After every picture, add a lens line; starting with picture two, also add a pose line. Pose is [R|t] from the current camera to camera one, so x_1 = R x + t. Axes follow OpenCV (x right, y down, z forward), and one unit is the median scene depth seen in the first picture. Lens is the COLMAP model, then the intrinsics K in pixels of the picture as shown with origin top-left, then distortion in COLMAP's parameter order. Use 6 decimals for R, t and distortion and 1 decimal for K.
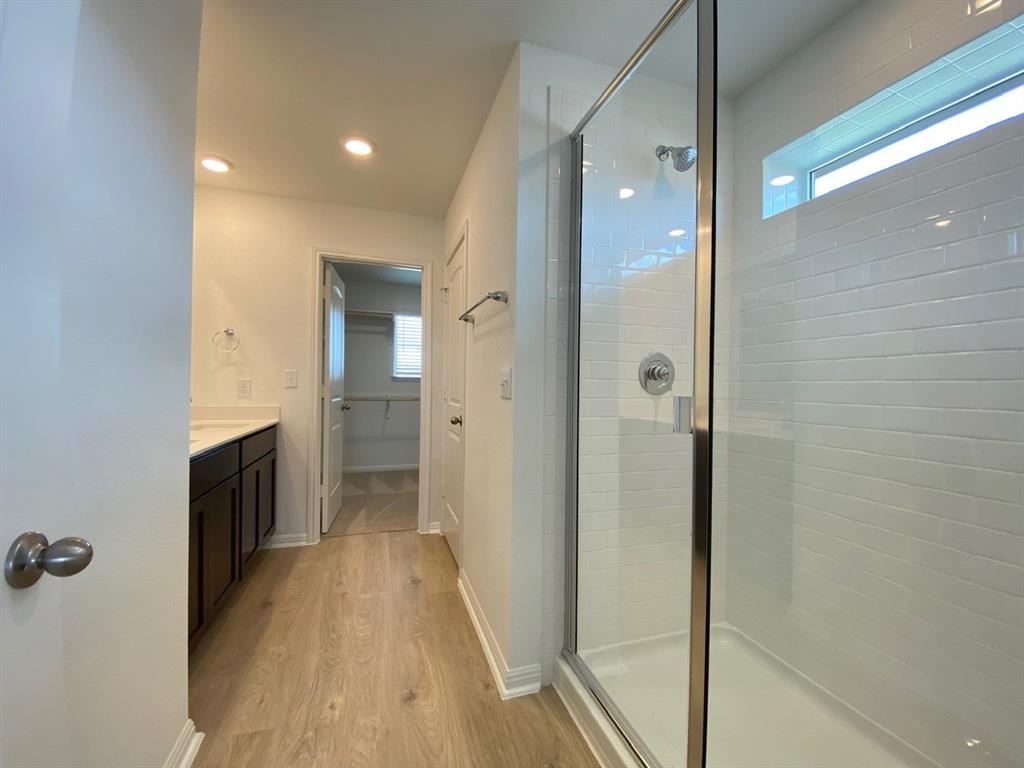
lens RADIAL K [[414.4, 0, 512.0], [0, 414.4, 384.0], [0, 0, 1]] dist [0.027114, -0.023685]
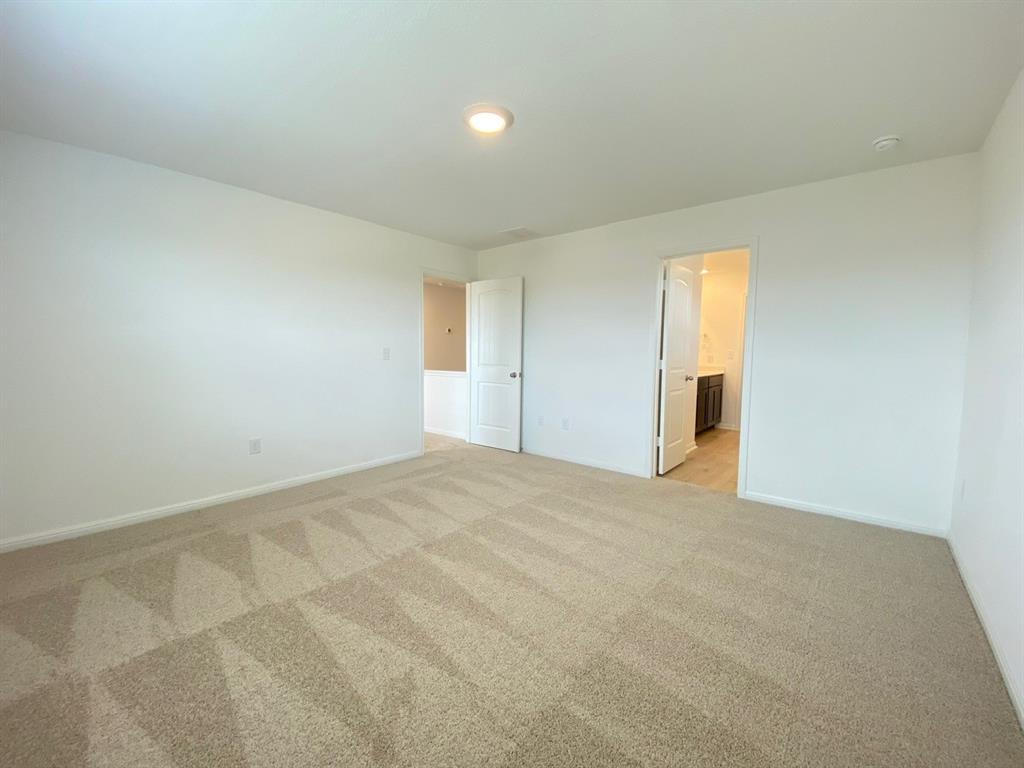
lens RADIAL K [[414.4, 0, 512.0], [0, 414.4, 384.0], [0, 0, 1]] dist [0.027114, -0.023685]
pose [[0.535449, 0.058542, -0.842536, 1.193009], [-0.005708, 0.997823, 0.065704, 0.007267], [0.844548, -0.030372, 0.534618, -1.925960]]
